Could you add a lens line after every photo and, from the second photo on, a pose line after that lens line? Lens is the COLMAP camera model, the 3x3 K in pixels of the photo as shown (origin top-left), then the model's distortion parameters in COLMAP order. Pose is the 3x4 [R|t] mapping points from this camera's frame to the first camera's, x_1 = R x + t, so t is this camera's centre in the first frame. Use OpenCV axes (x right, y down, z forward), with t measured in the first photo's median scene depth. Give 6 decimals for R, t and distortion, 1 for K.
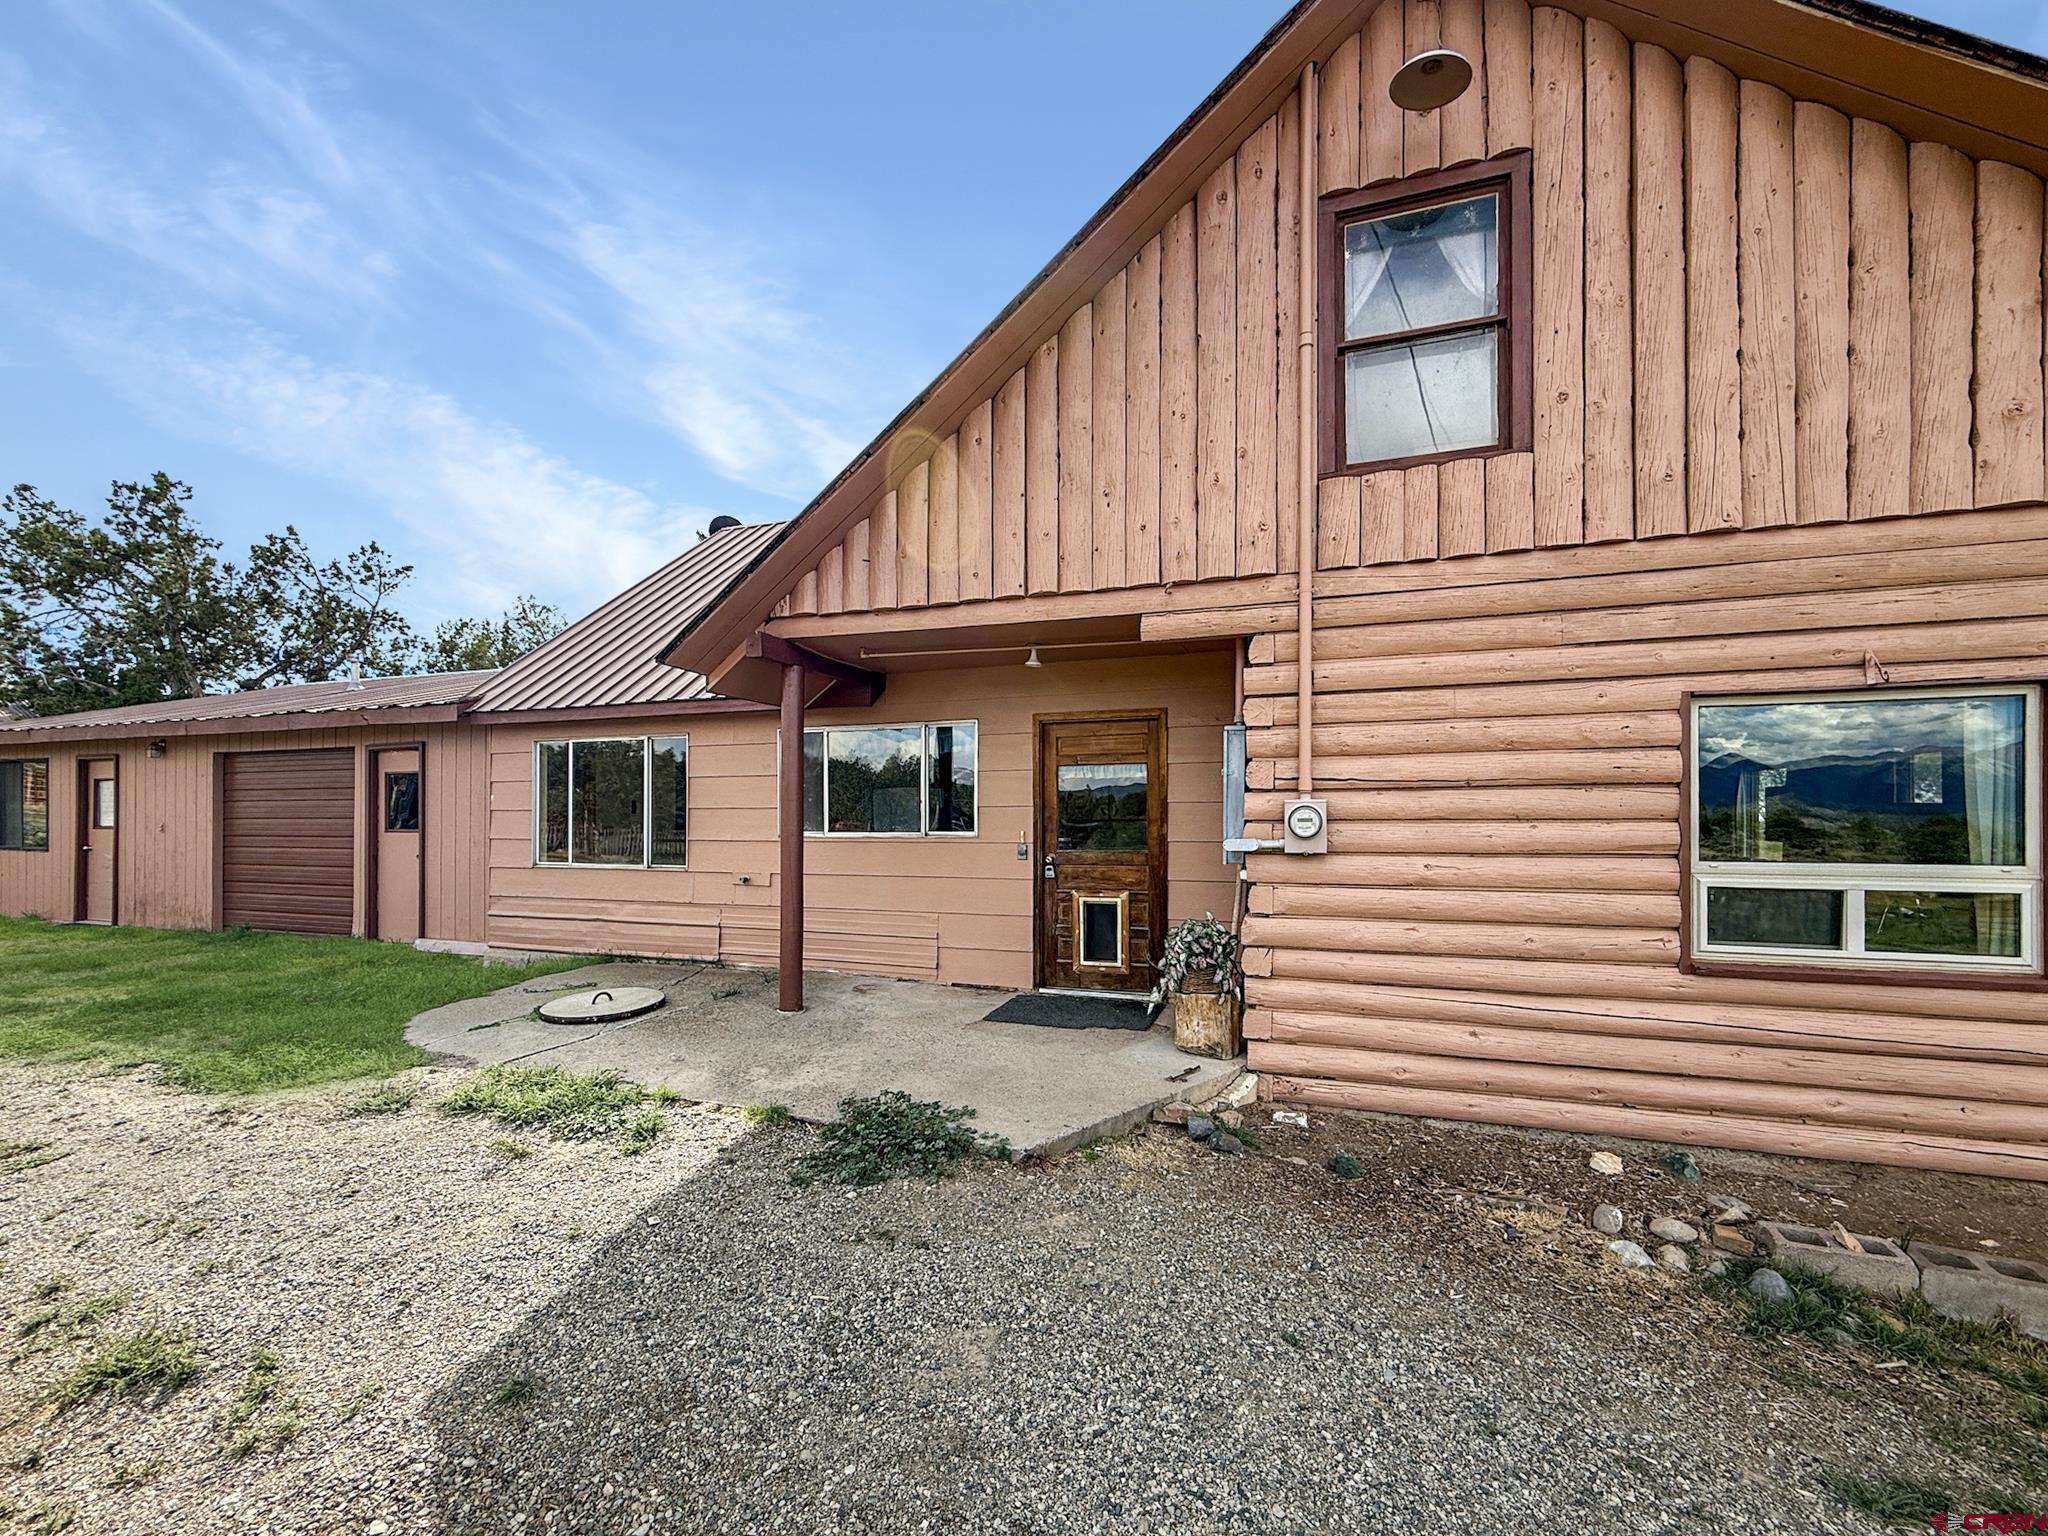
lens RADIAL K [[948.3, 0, 1155.3], [0, 948.3, 797.5], [0, 0, 1]] dist [0.012941, 0.000139]
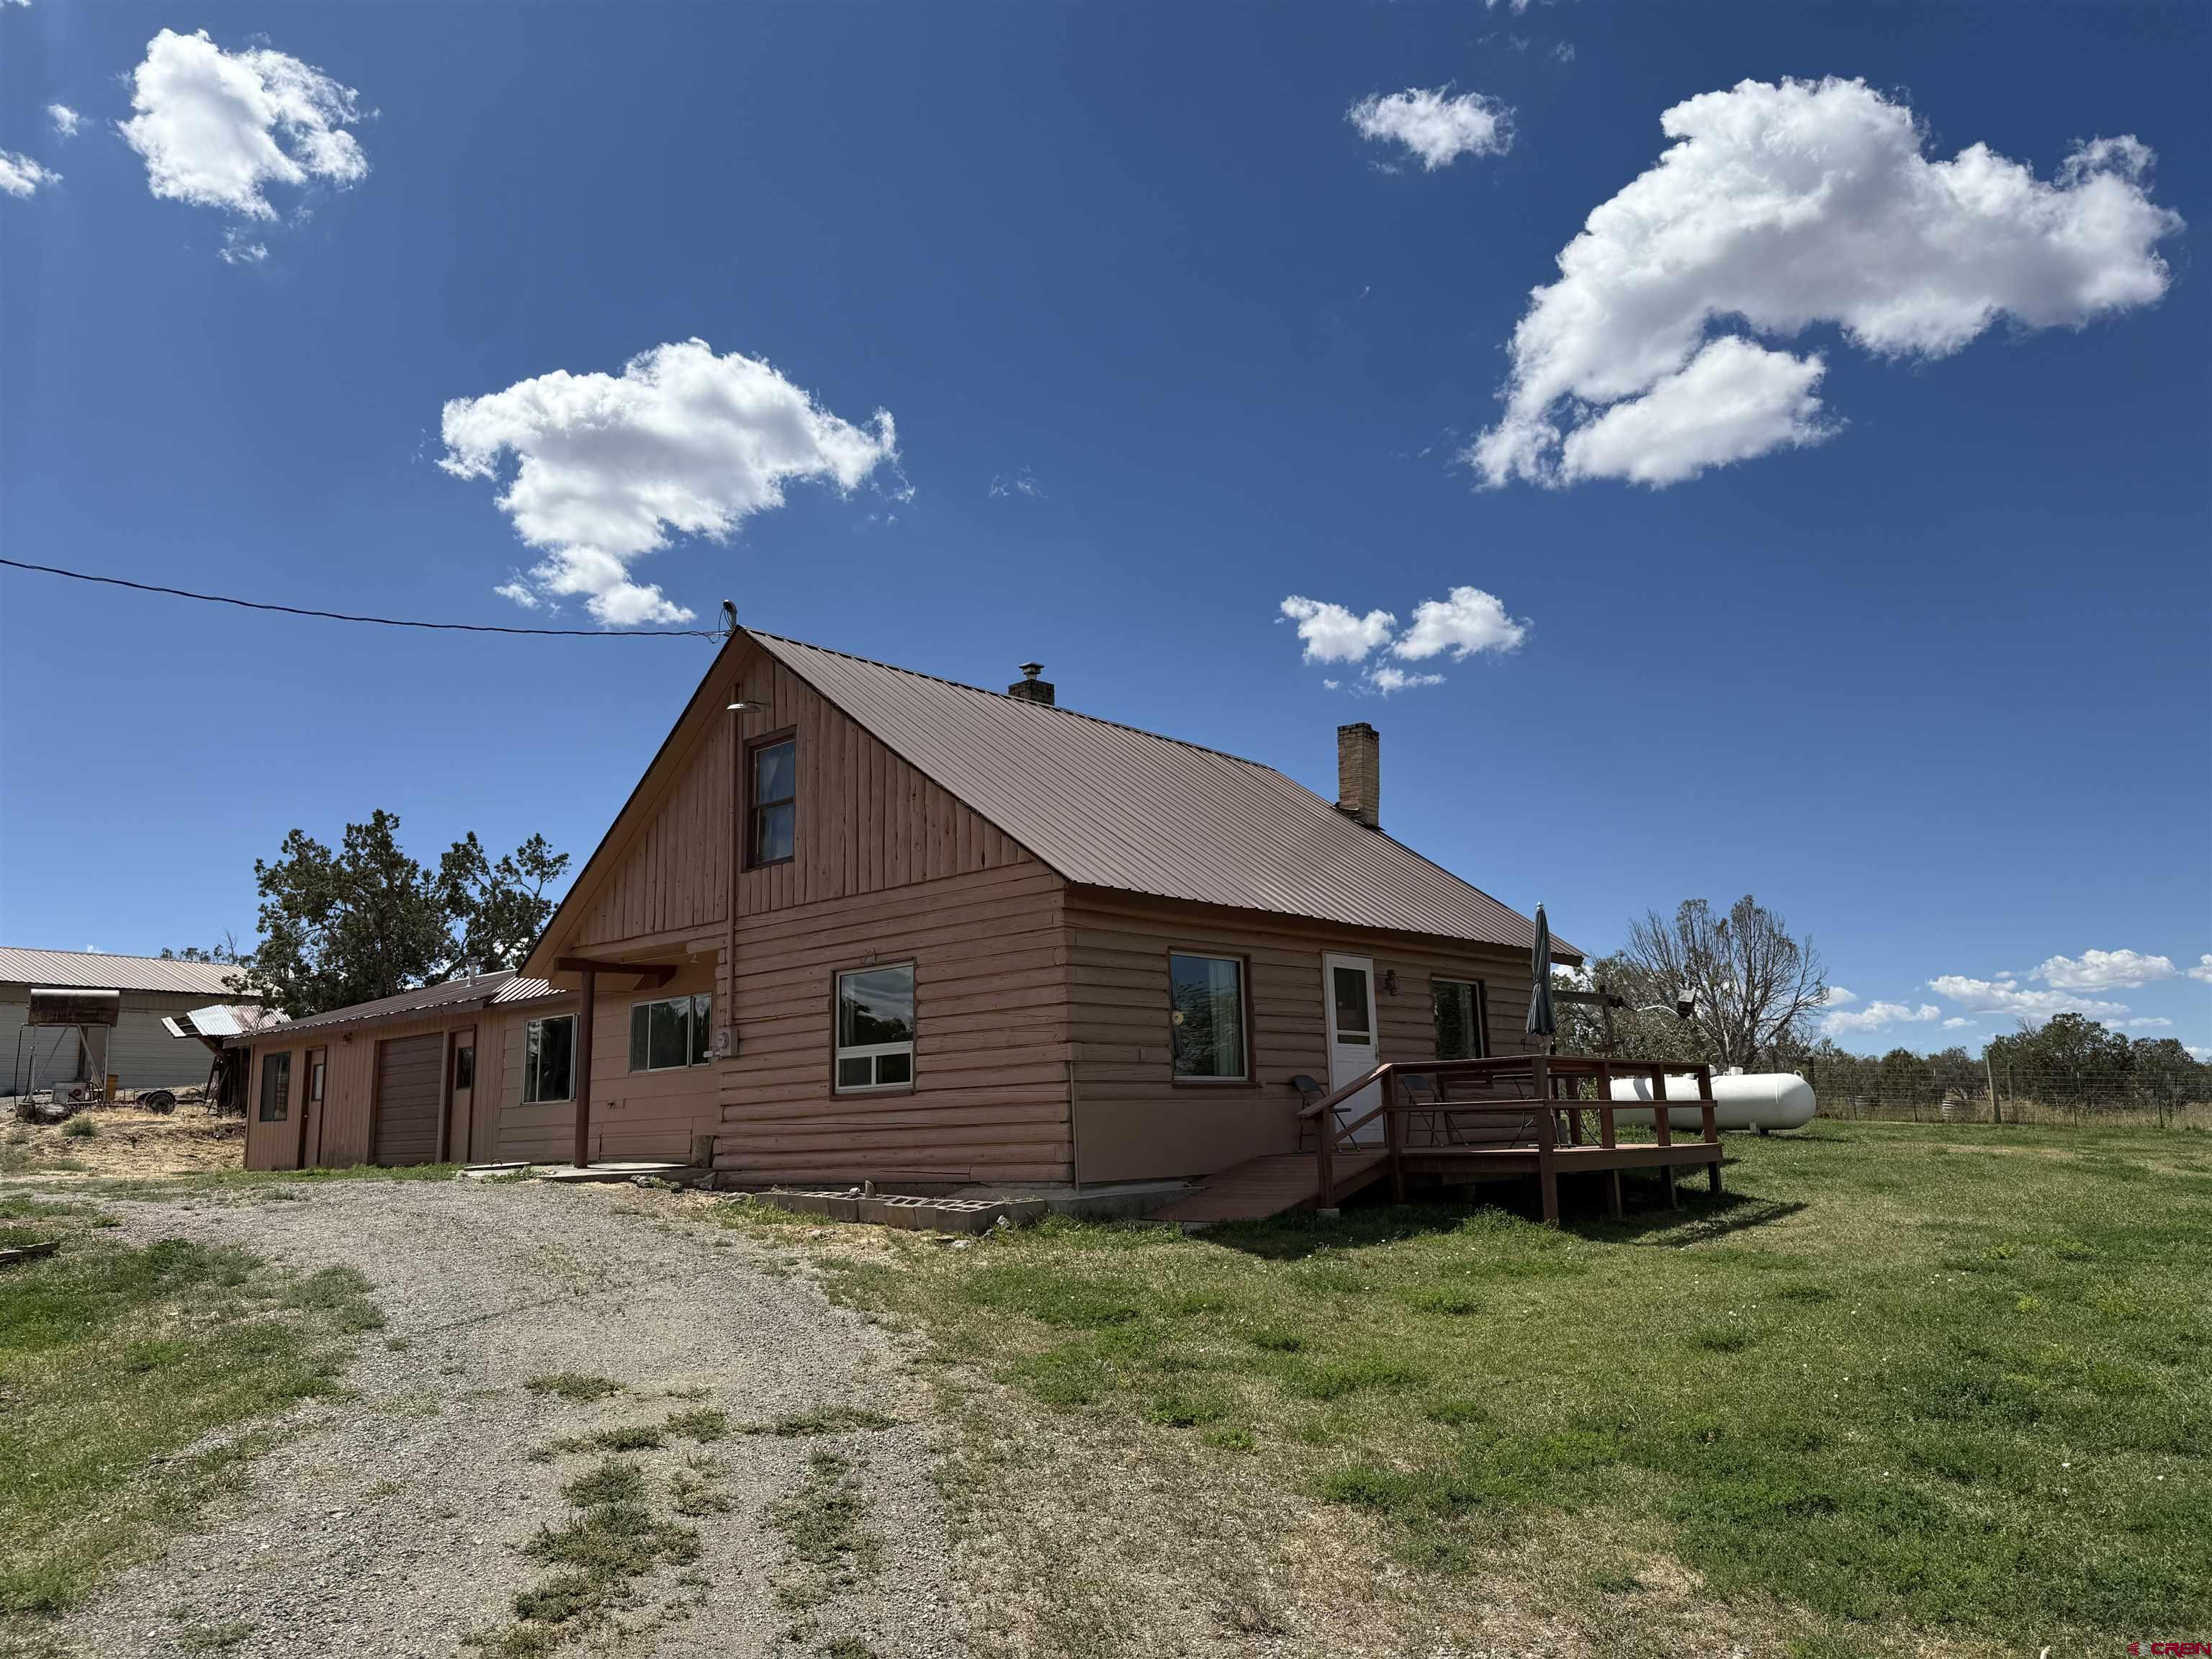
lens RADIAL K [[1570.1, 0, 1106.8], [0, 1570.1, 781.4], [0, 0, 1]] dist [0.107076, -0.147003]
pose [[0.921750, -0.104348, -0.373481, 0.566116], [0.033485, 0.980936, -0.191424, 0.039849], [0.386336, 0.163939, 0.907672, -0.473729]]
